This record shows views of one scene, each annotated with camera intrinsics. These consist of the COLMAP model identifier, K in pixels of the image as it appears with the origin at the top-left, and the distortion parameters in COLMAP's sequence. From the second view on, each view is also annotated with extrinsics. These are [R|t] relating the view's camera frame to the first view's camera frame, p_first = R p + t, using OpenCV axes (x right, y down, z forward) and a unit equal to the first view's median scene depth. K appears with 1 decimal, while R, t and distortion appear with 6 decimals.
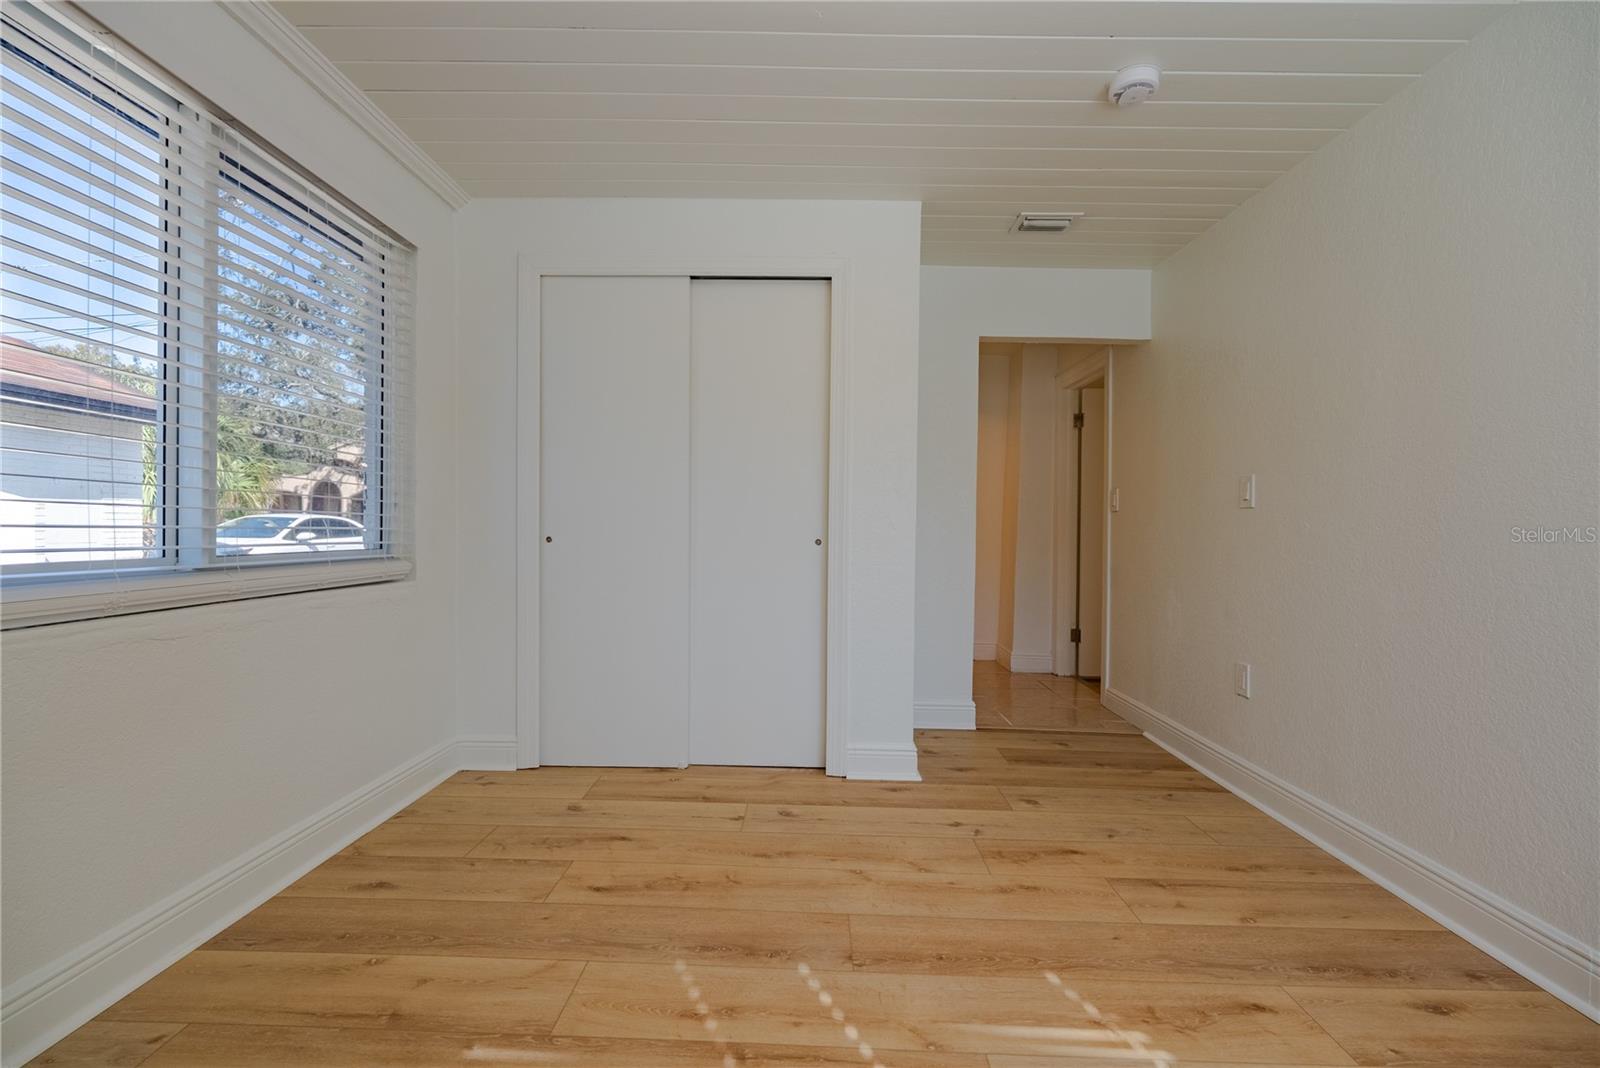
lens RADIAL K [[707.7, 0, 799.4], [0, 707.7, 530.7], [0, 0, 1]] dist [0.003577, -0.000303]
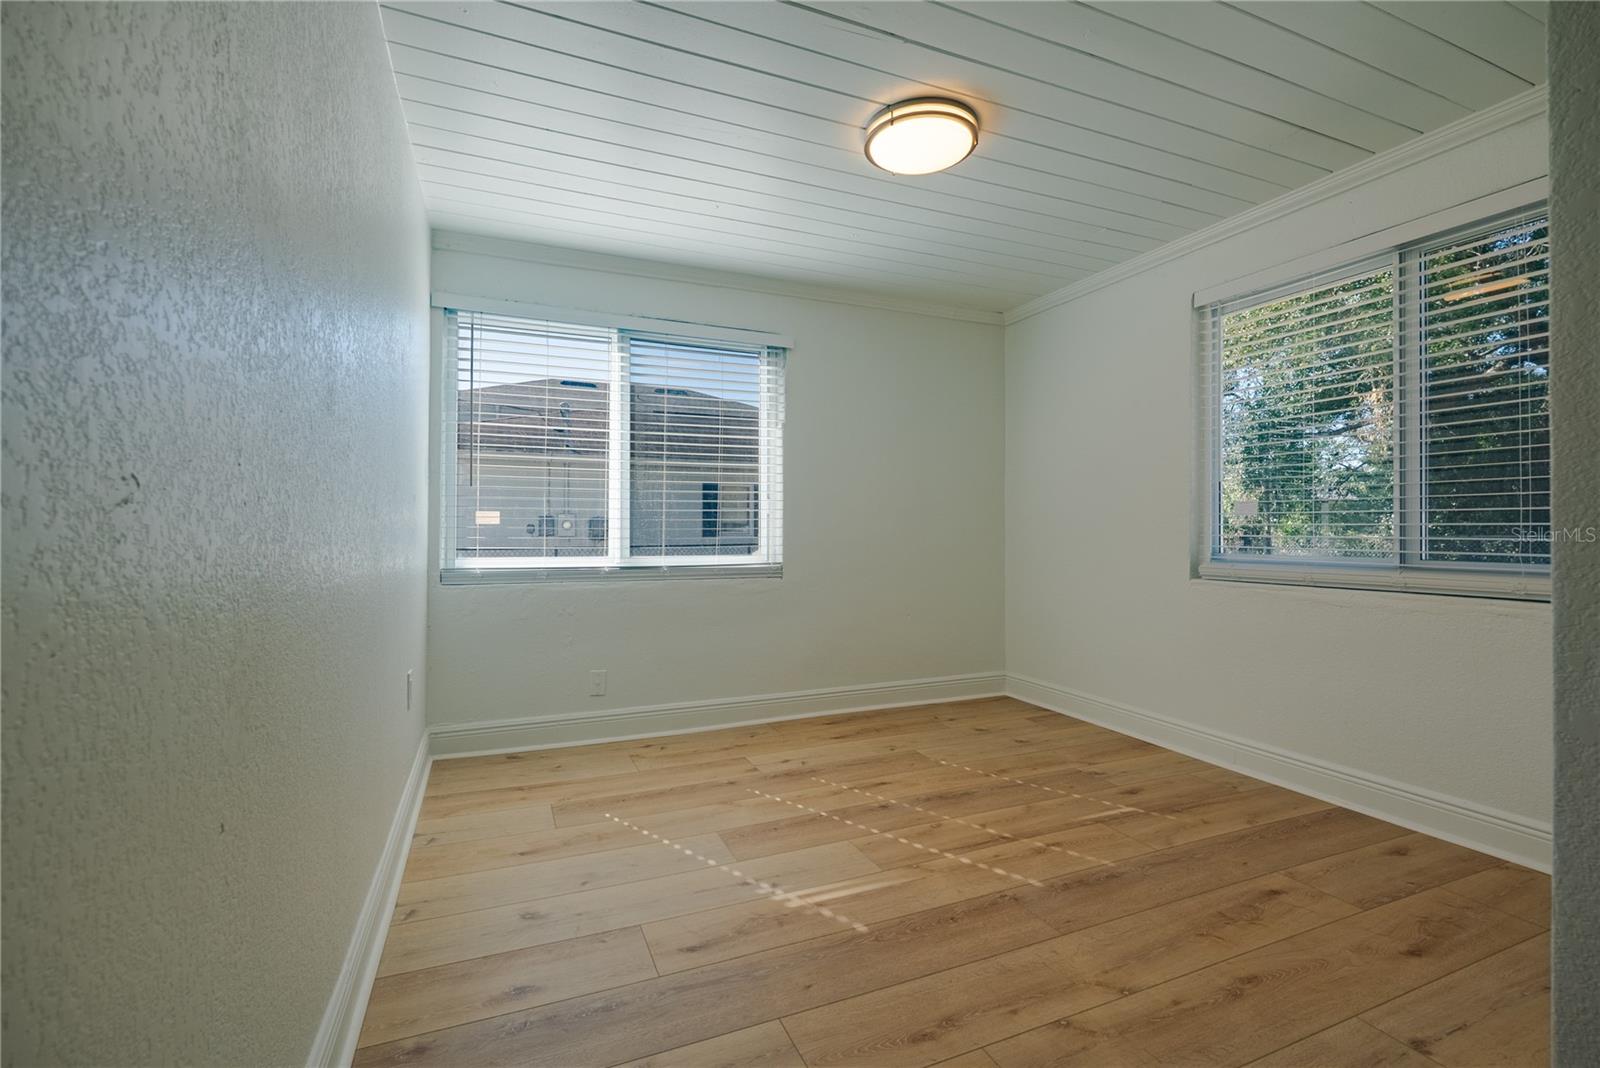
lens RADIAL K [[707.7, 0, 798.8], [0, 707.7, 533.6], [0, 0, 1]] dist [0.003577, -0.000303]
pose [[-0.914768, -0.017640, -0.403594, 0.886396], [-0.017795, 0.999836, -0.003368, 0.011515], [0.403587, 0.004101, -0.914932, 1.936599]]
